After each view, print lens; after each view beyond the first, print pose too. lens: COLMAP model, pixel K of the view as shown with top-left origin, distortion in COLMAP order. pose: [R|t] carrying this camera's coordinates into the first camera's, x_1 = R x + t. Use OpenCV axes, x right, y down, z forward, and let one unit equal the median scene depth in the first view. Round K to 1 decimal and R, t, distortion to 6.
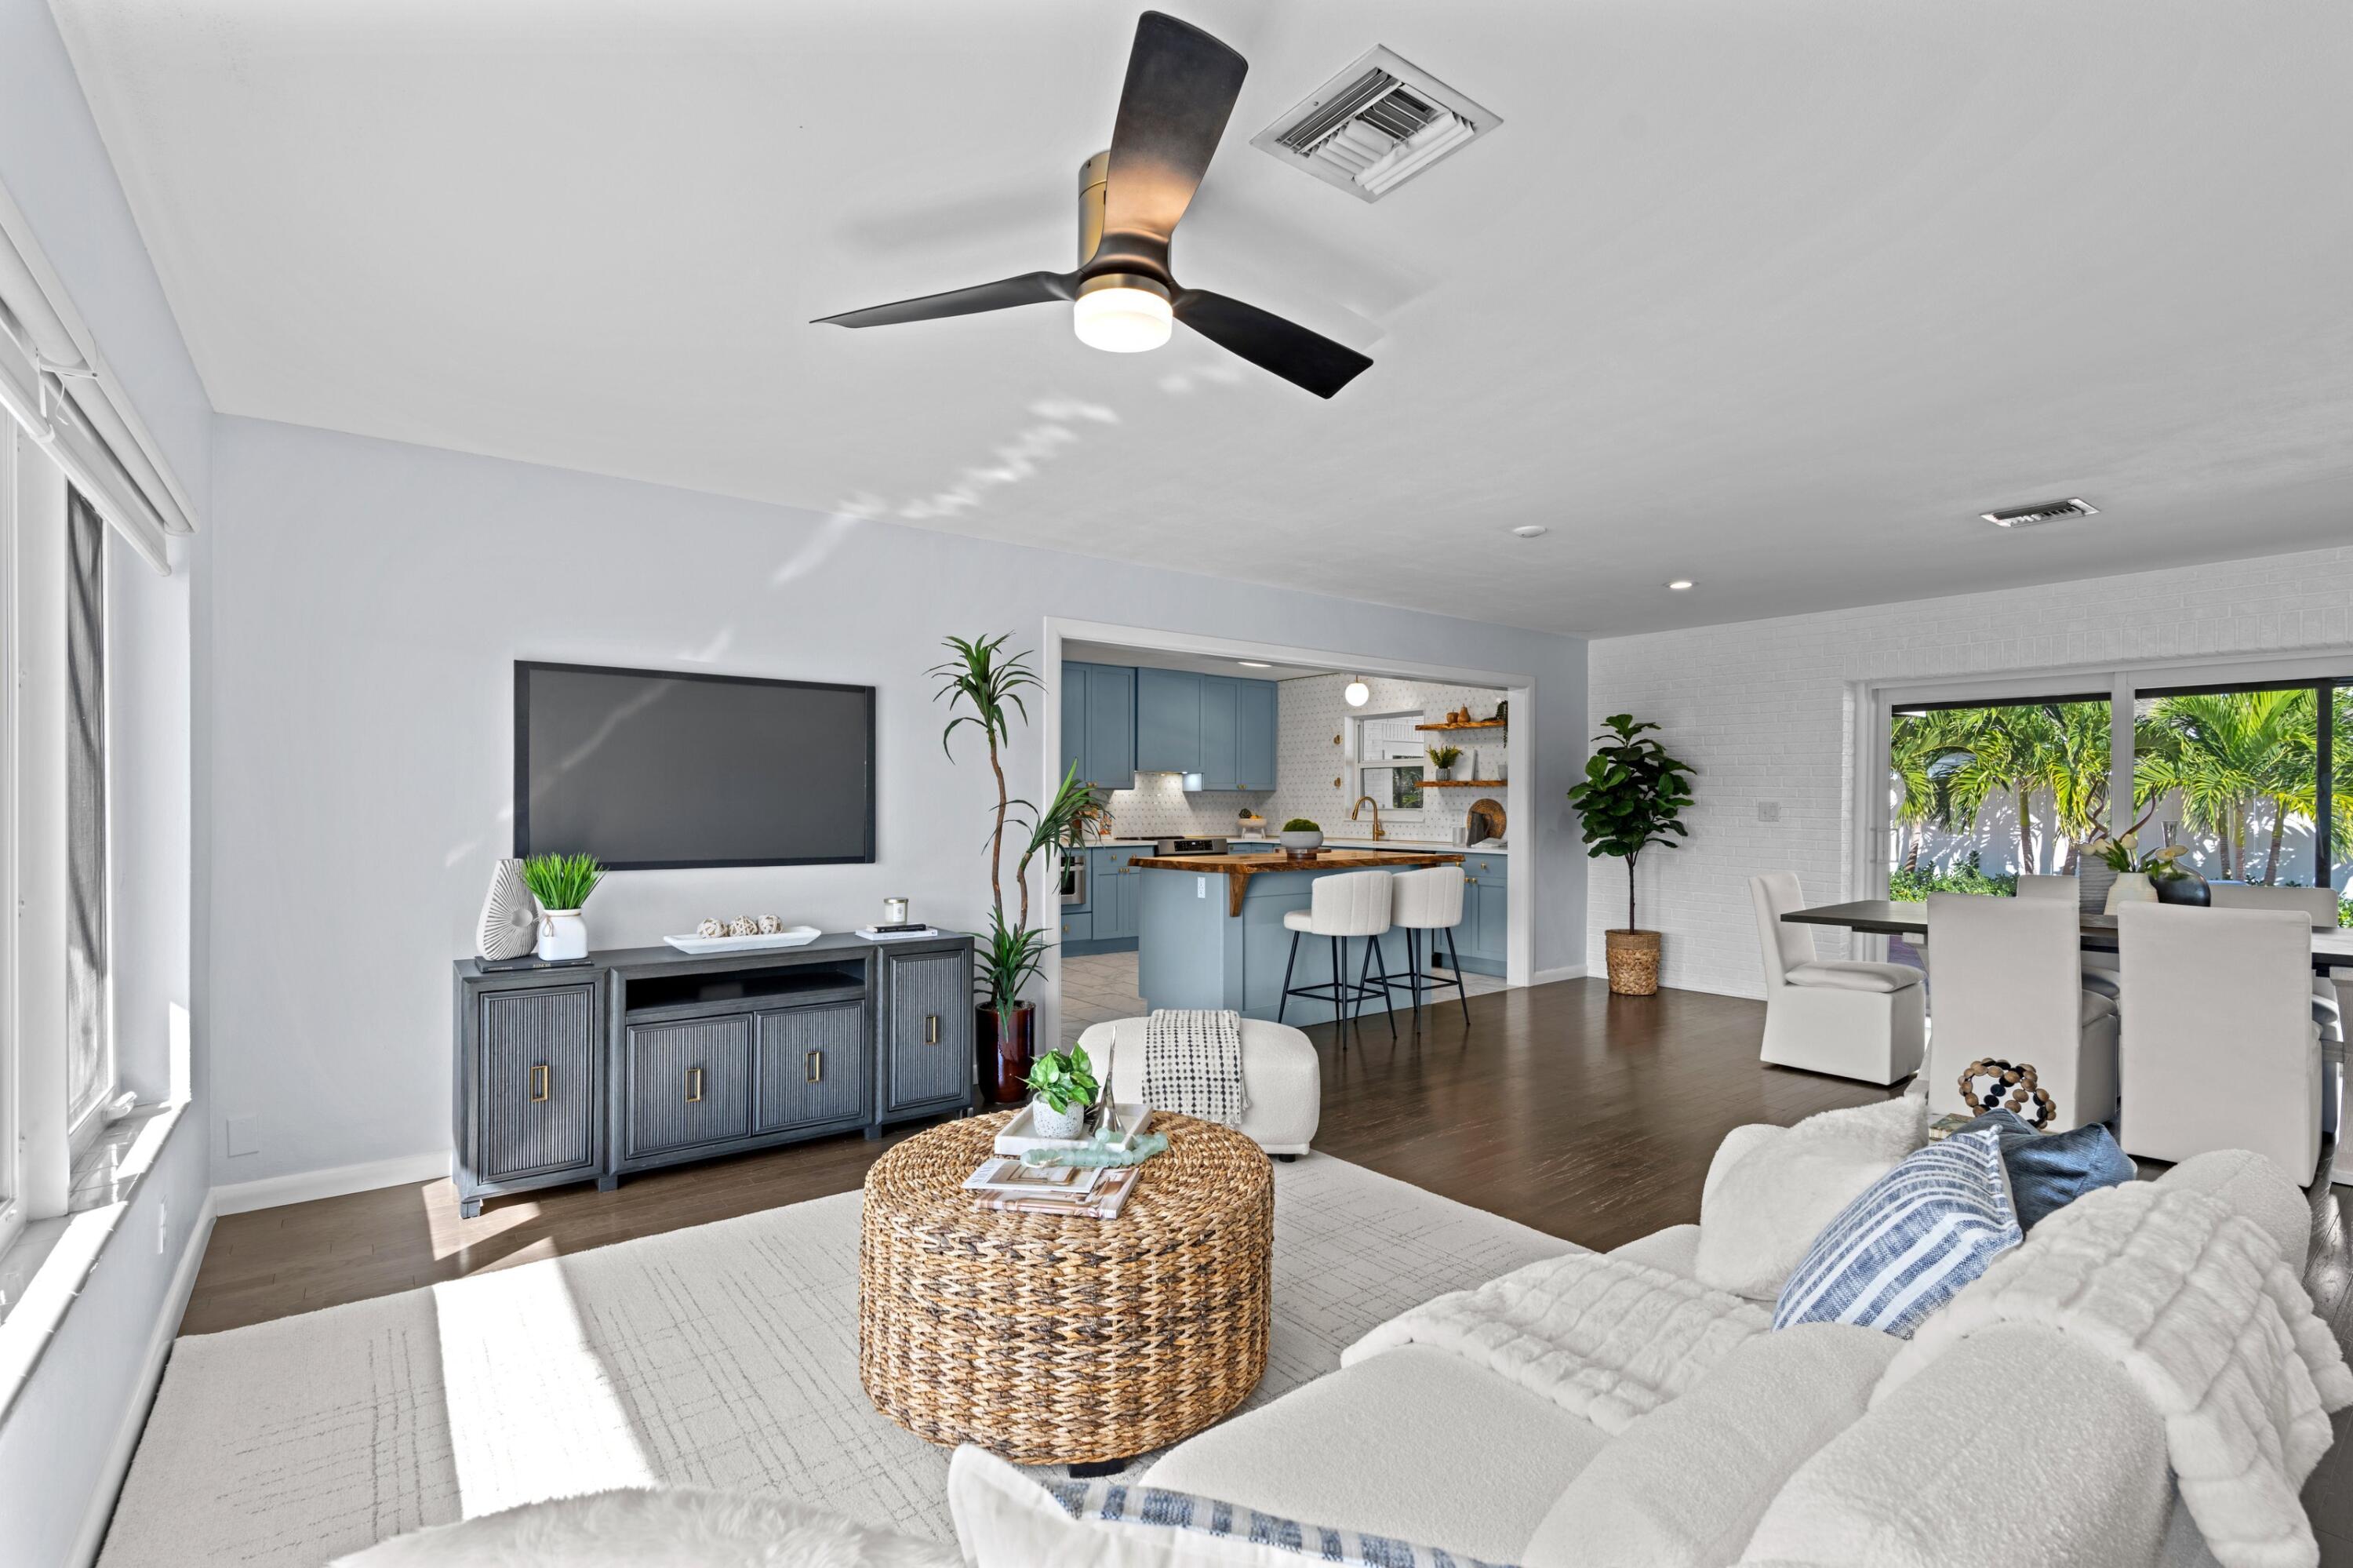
lens RADIAL K [[1067.7, 0, 1180.9], [0, 1067.7, 803.9], [0, 0, 1]] dist [-0.005689, 0.001616]
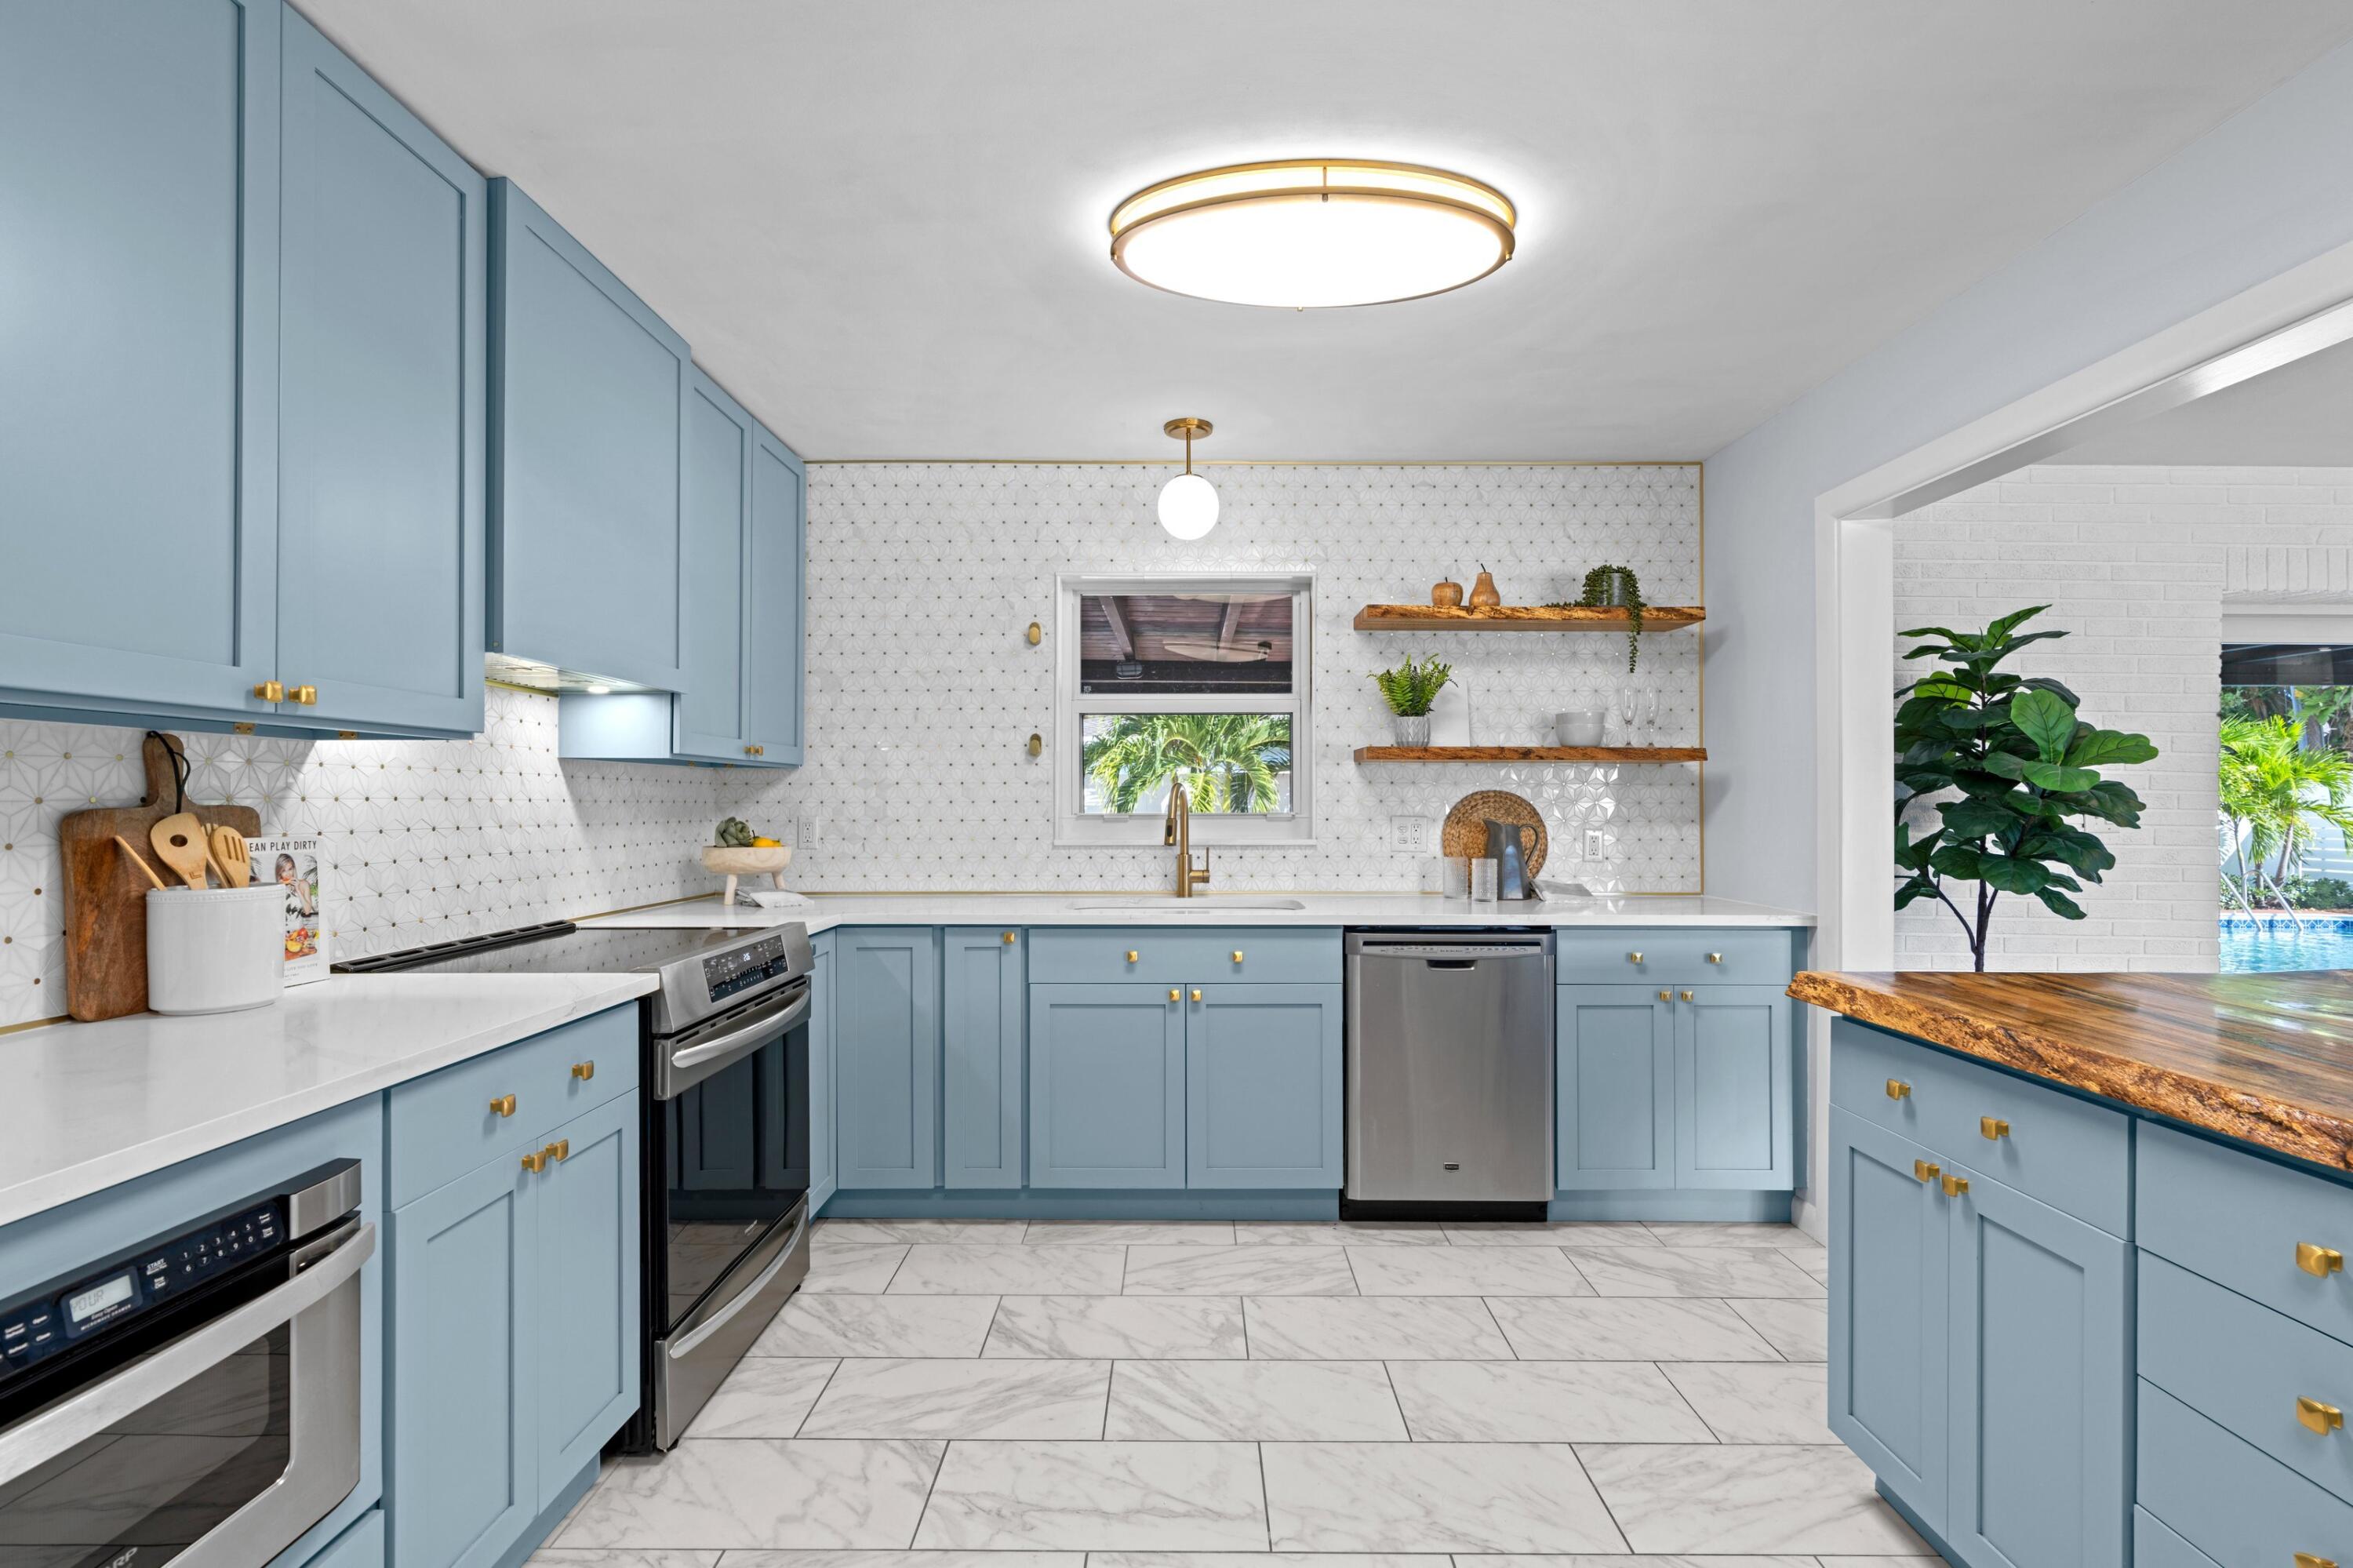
lens RADIAL K [[1041.5, 0, 1176.5], [0, 1041.5, 784.0], [0, 0, 1]] dist [-0.000826, 0.000305]
pose [[0.608346, 0.011645, 0.793587, -0.271734], [0.001310, 0.999876, -0.015675, -0.001215], [-0.793671, 0.010575, 0.608255, 1.670999]]
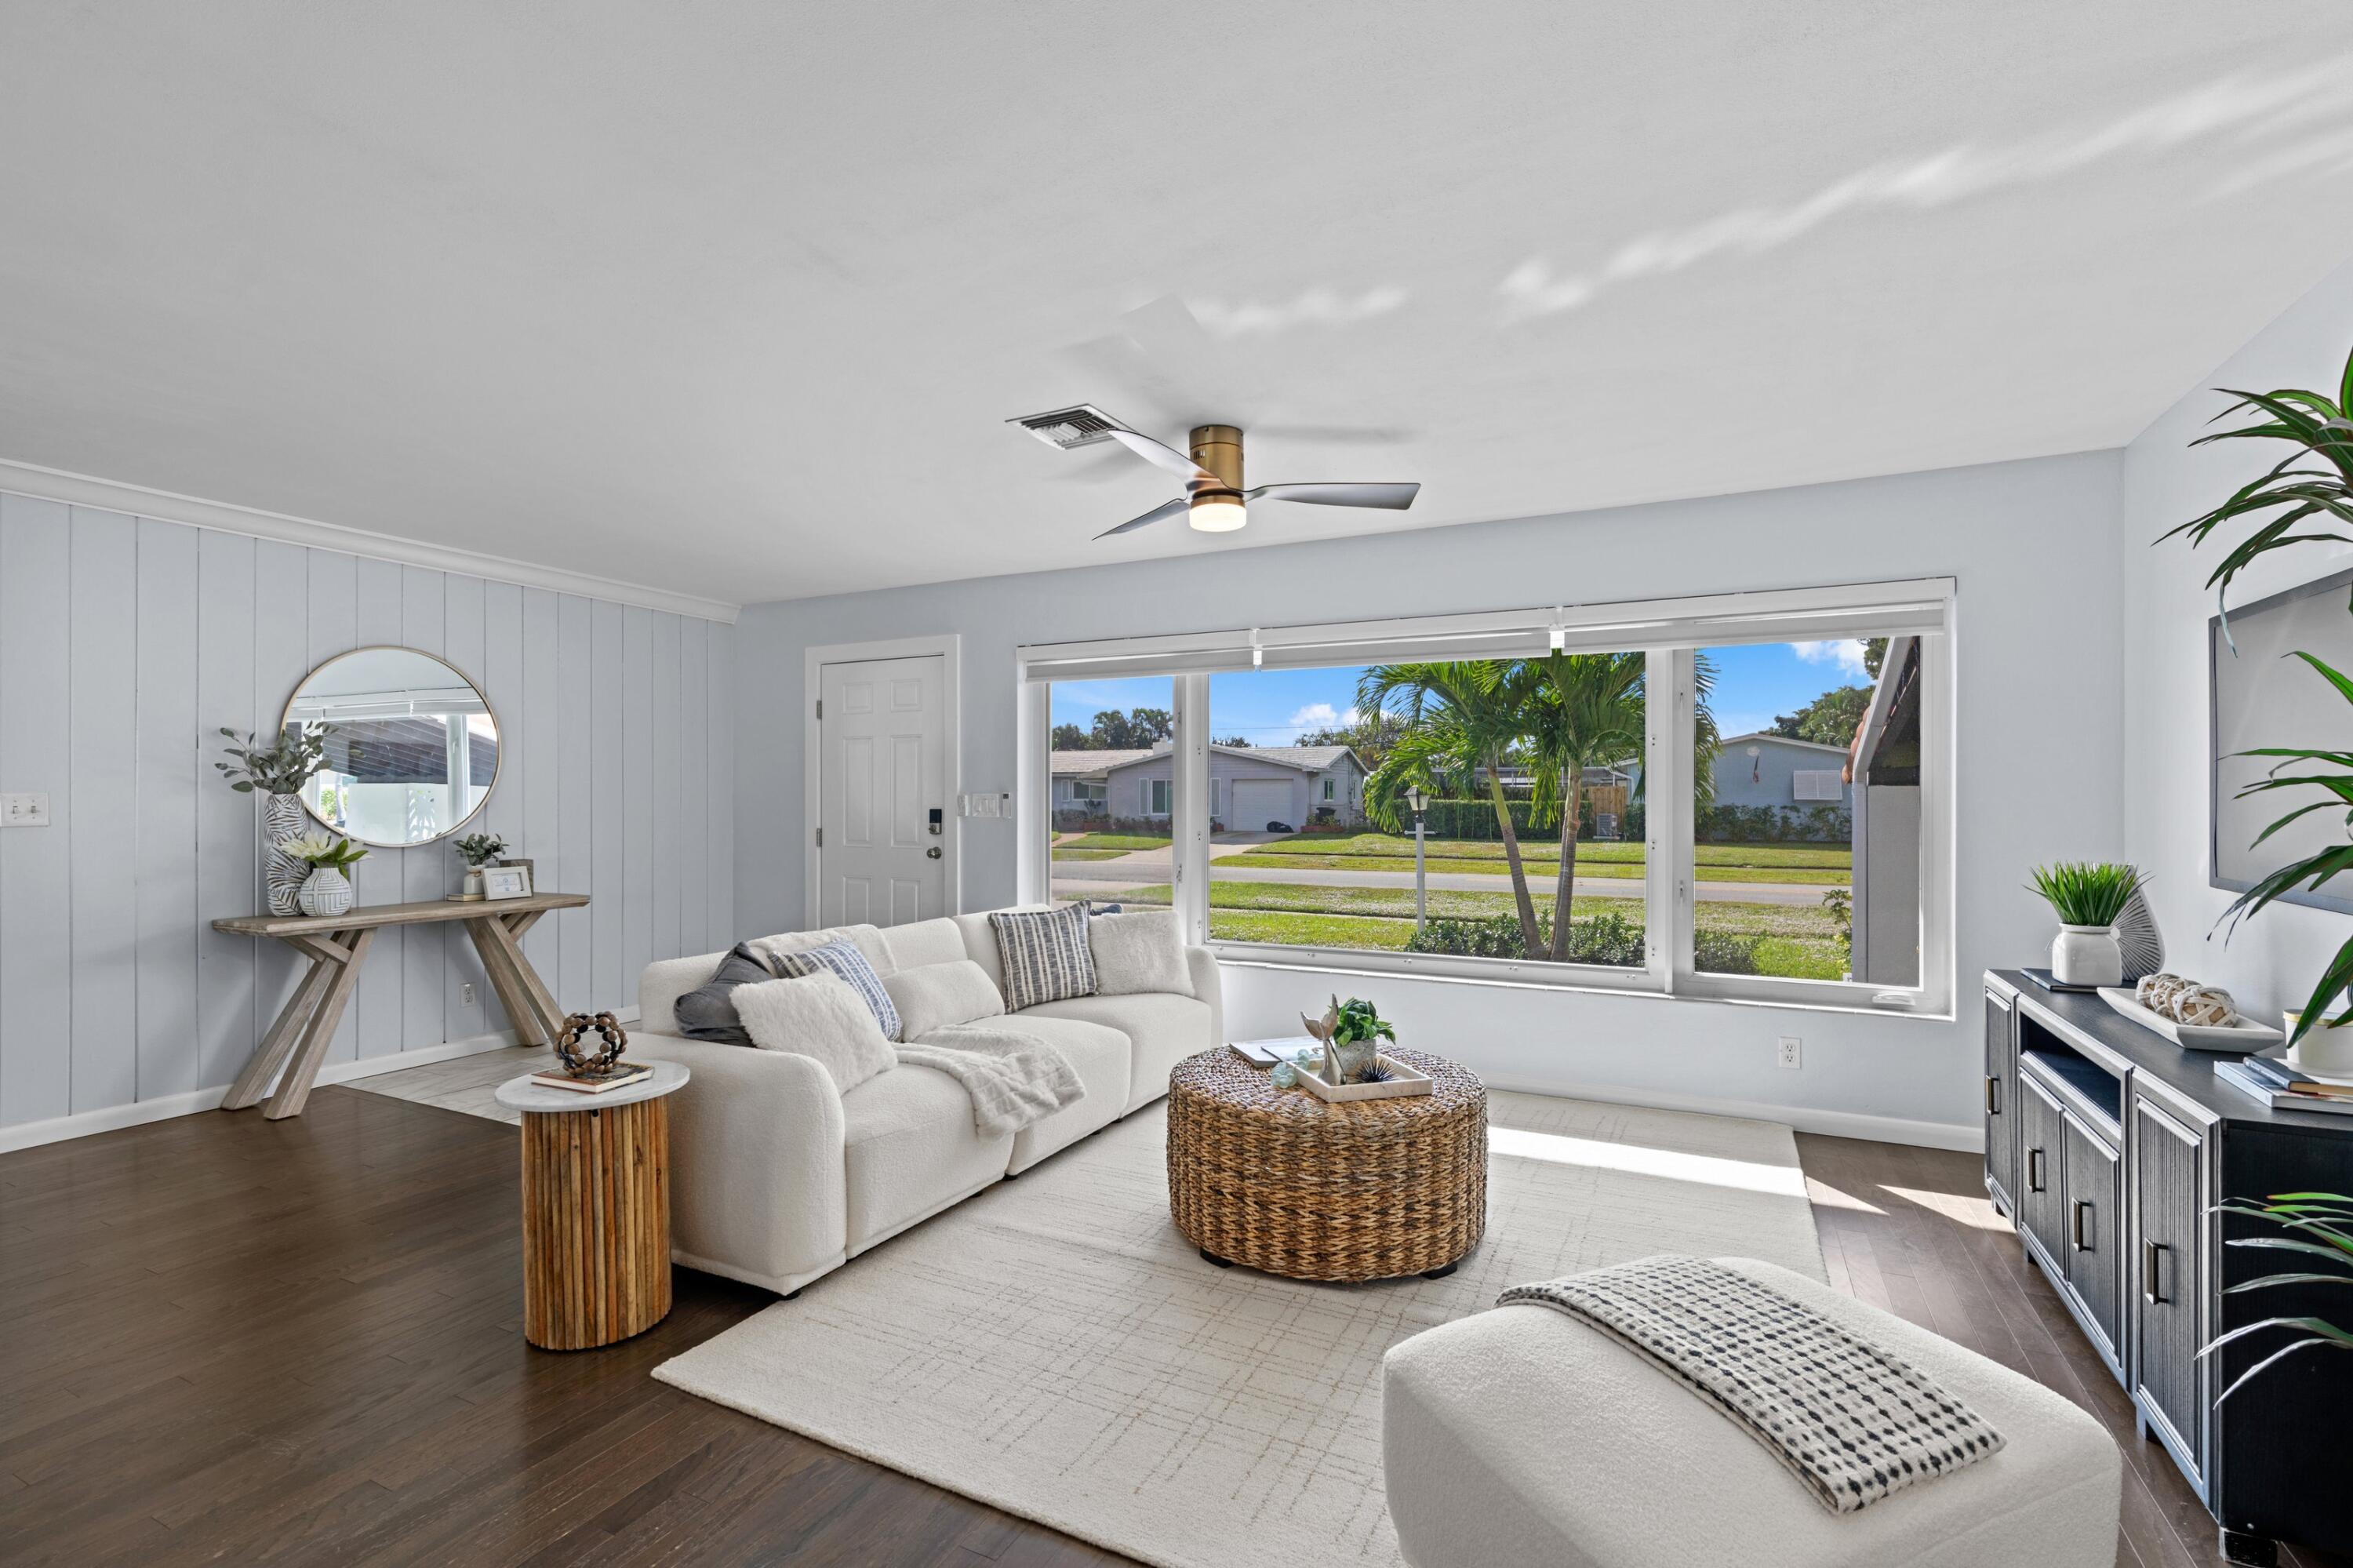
lens RADIAL K [[1067.7, 0, 1180.9], [0, 1067.7, 803.9], [0, 0, 1]] dist [-0.005689, 0.001616]
pose [[-0.900535, 0.001588, -0.434780, 0.349276], [-0.001942, 0.999969, 0.007674, -0.002353], [0.434778, 0.007755, -0.900504, 1.176947]]
